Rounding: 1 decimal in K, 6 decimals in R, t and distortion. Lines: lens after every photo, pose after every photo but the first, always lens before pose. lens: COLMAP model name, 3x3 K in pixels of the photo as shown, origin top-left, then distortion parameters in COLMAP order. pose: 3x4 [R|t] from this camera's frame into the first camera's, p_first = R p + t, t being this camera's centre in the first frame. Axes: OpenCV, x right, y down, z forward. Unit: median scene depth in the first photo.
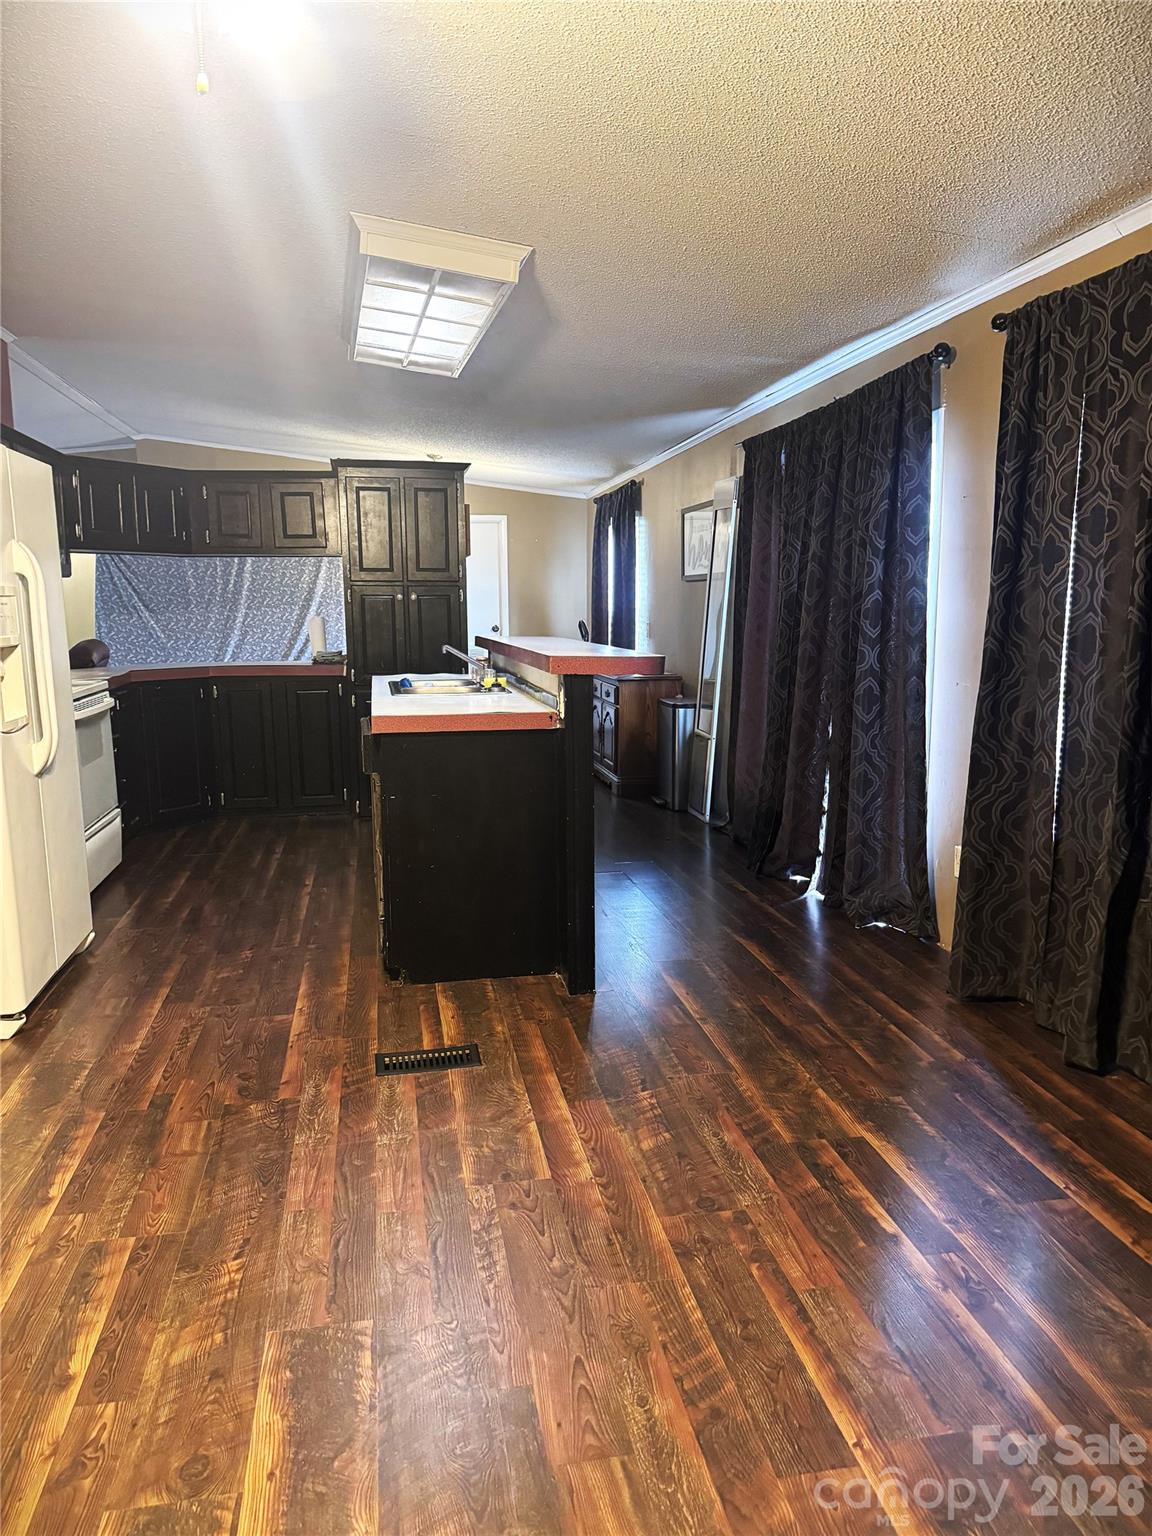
lens RADIAL K [[1076.2, 0, 562.1], [0, 1076.2, 772.2], [0, 0, 1]] dist [0.050796, -0.071696]
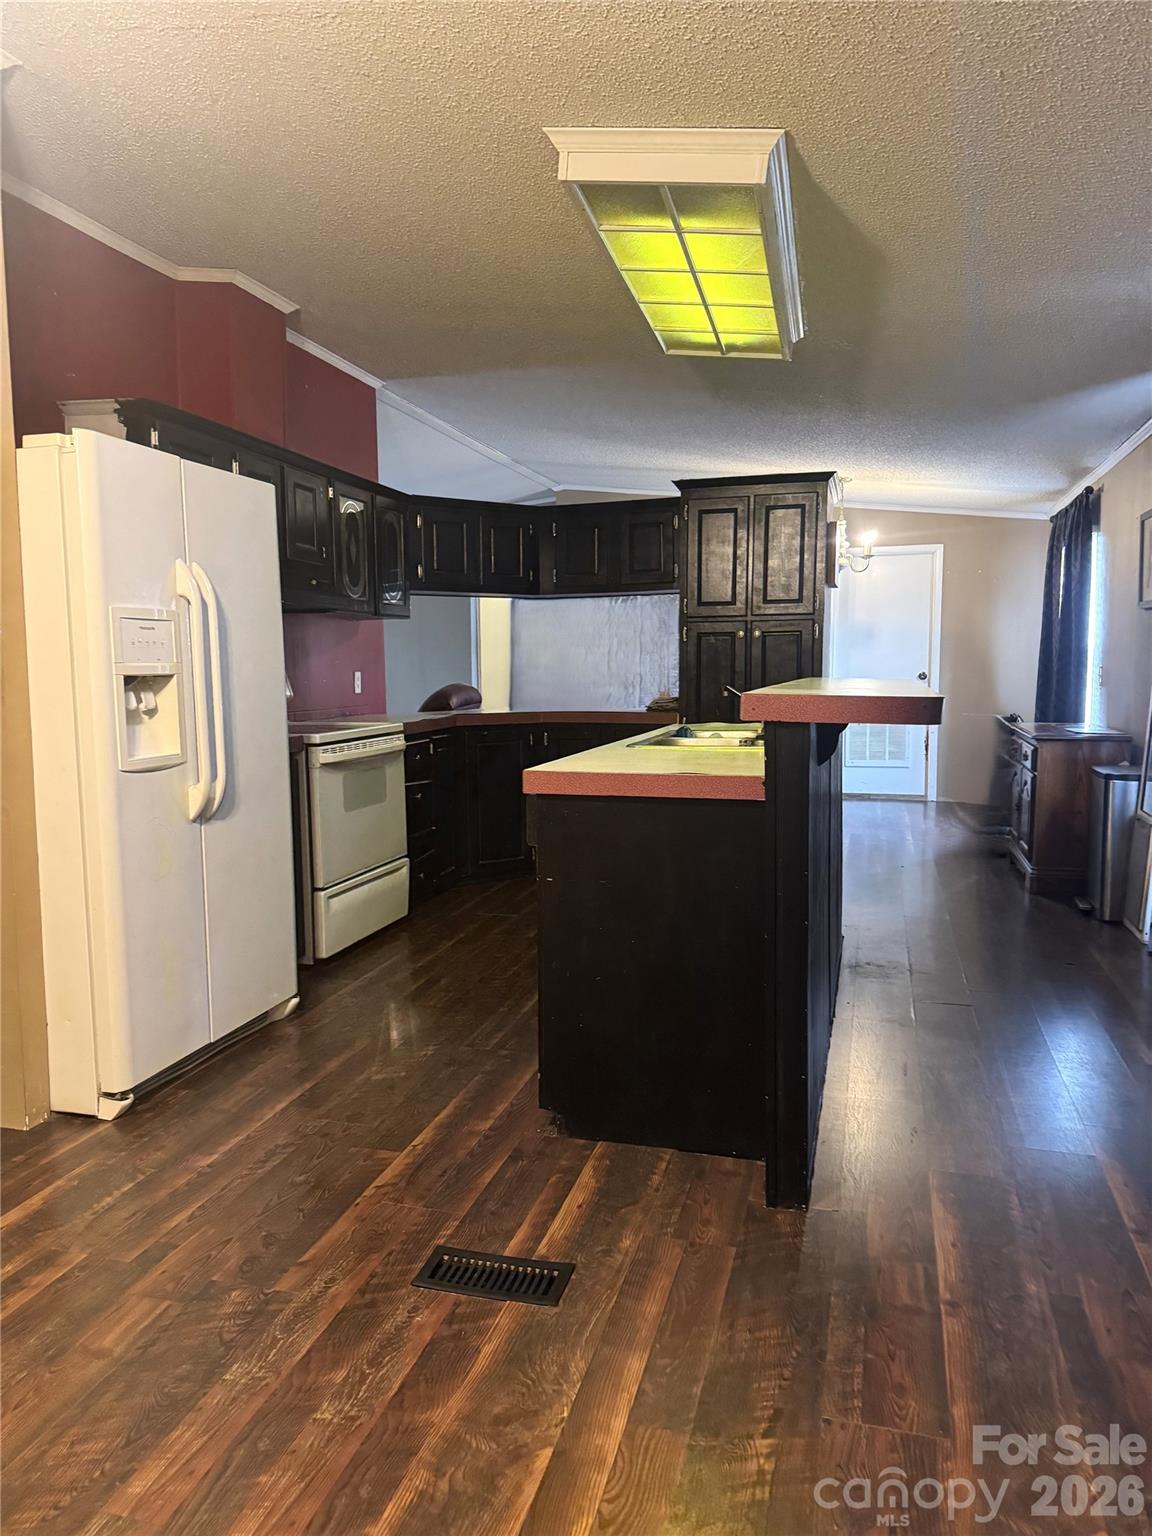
lens RADIAL K [[1076.2, 0, 548.7], [0, 1076.2, 768.6], [0, 0, 1]] dist [0.050796, -0.071696]
pose [[0.894759, 0.043604, -0.444416, 0.187036], [-0.066737, 0.997102, -0.036533, -0.030668], [0.441535, 0.062347, 0.895075, 0.349572]]
